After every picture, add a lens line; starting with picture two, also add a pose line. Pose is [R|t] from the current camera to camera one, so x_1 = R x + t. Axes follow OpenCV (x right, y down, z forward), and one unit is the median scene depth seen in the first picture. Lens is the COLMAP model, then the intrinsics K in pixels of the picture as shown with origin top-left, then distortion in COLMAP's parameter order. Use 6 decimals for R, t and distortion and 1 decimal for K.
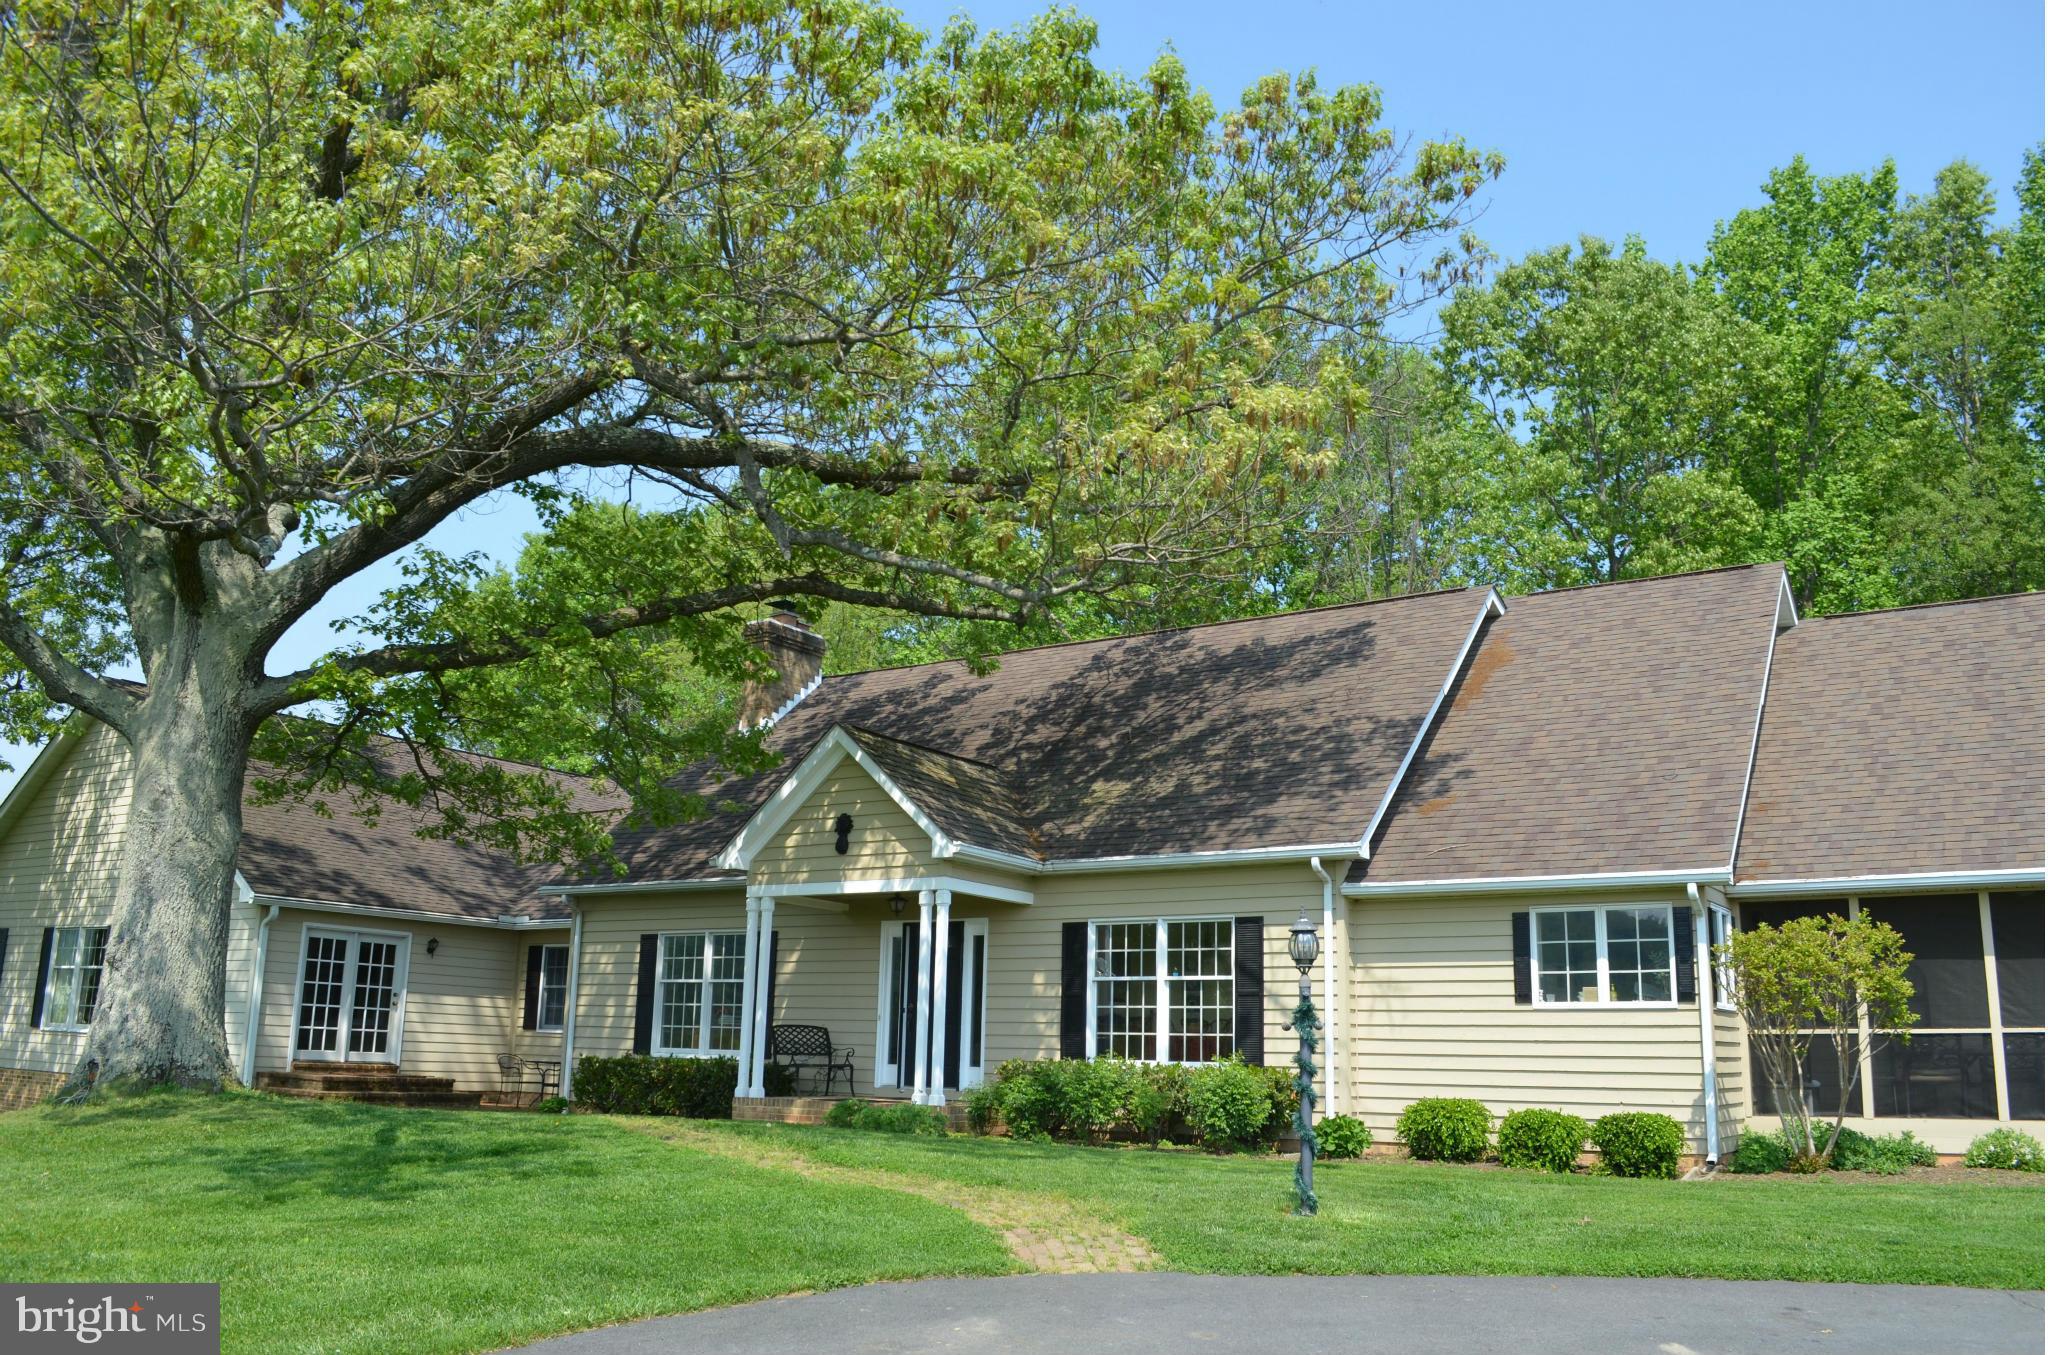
lens RADIAL K [[1609.5, 0, 1024.0], [0, 1609.5, 677.5], [0, 0, 1]] dist [-0.079228, 0.004424]
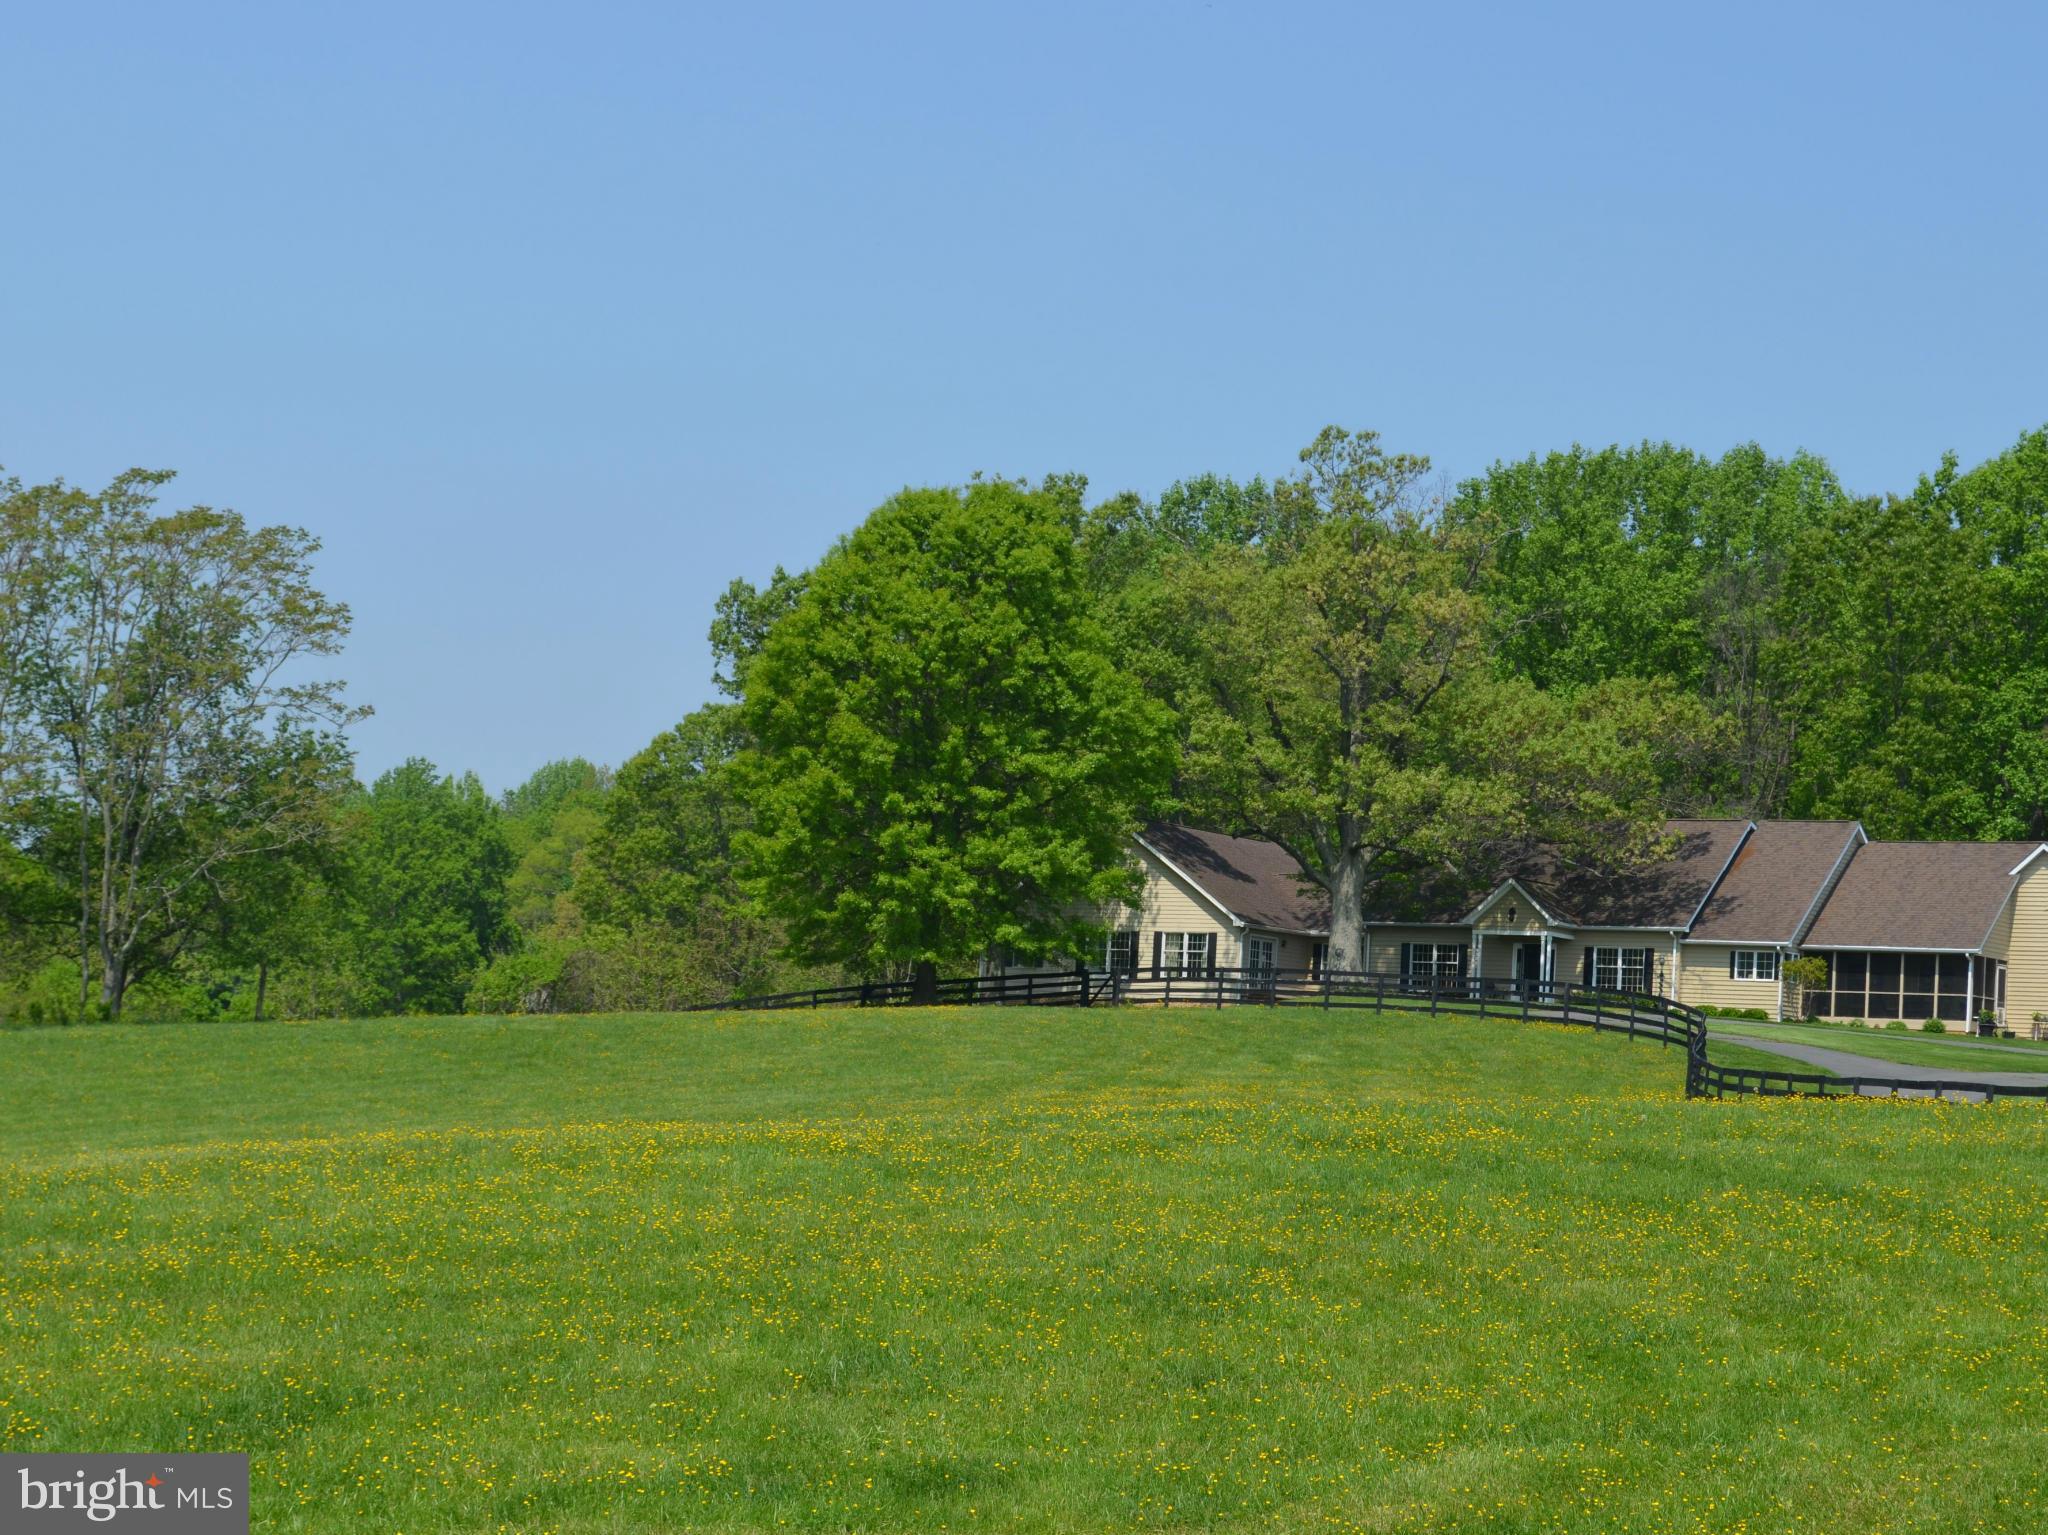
lens RADIAL K [[4376.7, 0, 1024.0], [0, 4376.7, 767.5], [0, 0, 1]] dist [-0.008280, 0.154250]
pose [[0.999462, 0.032538, 0.004103, -1.064030], [-0.032791, 0.989397, 0.141485, -1.292324], [0.000545, -0.141543, 0.989932, -6.991385]]
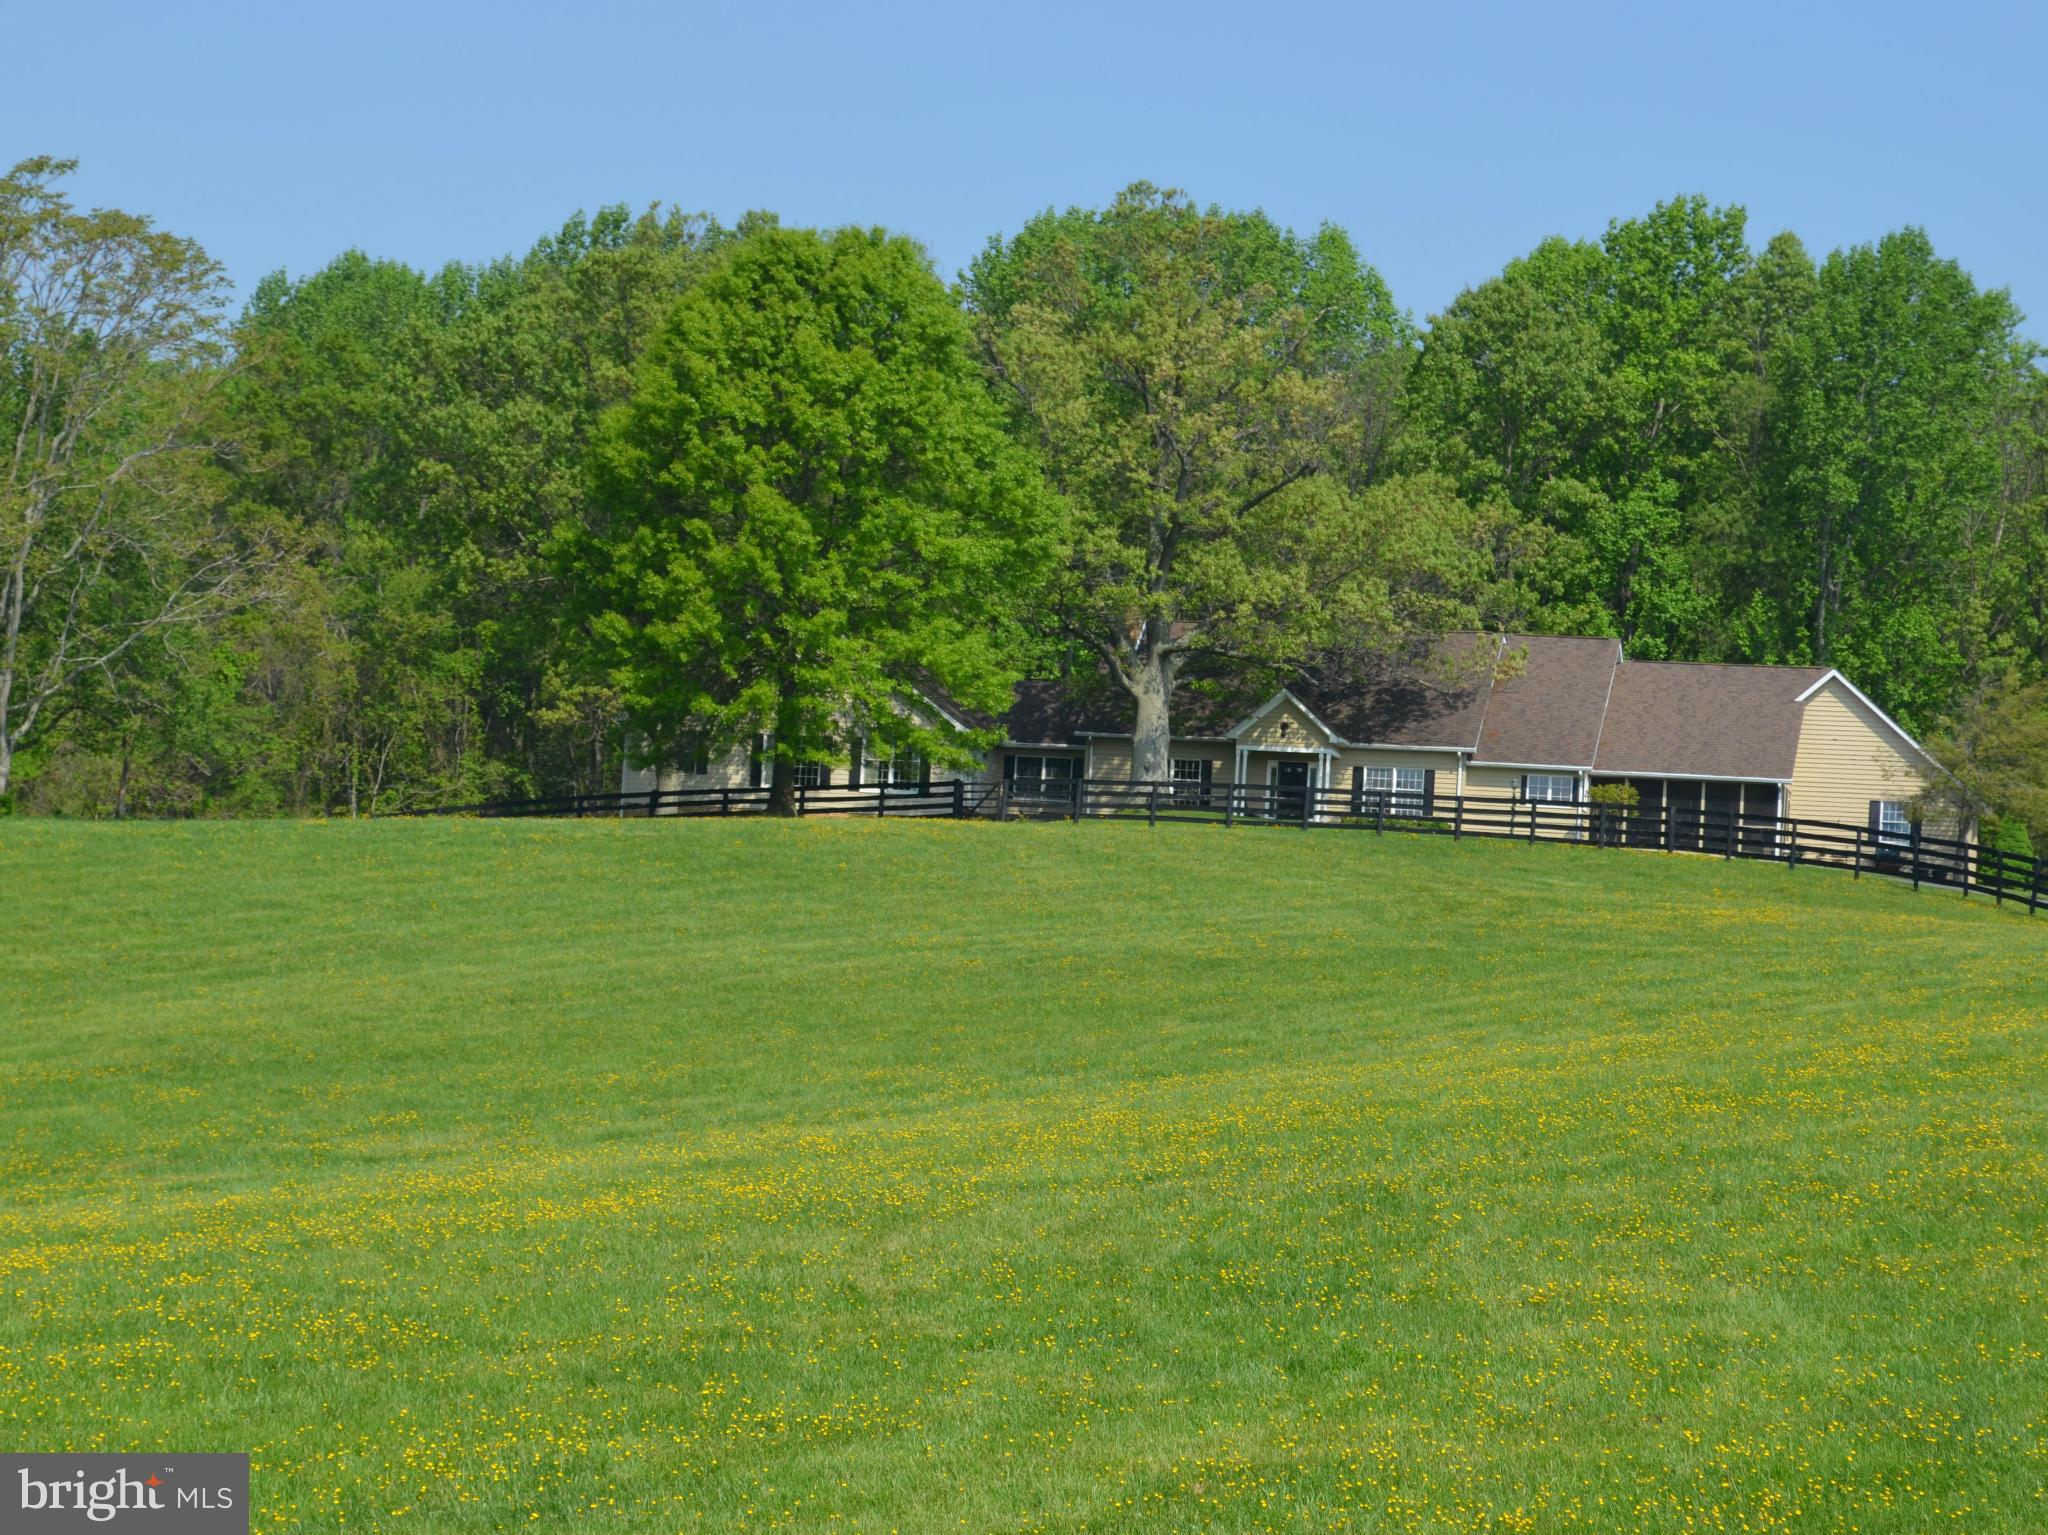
lens RADIAL K [[5318.7, 0, 1024.0], [0, 5318.7, 767.5], [0, 0, 1]] dist [0.006737, 0.339722]
pose [[0.934656, 0.055592, 0.351180, -3.678378], [-0.118209, 0.980102, 0.159460, -1.217338], [-0.335327, -0.190553, 0.922630, -7.132299]]
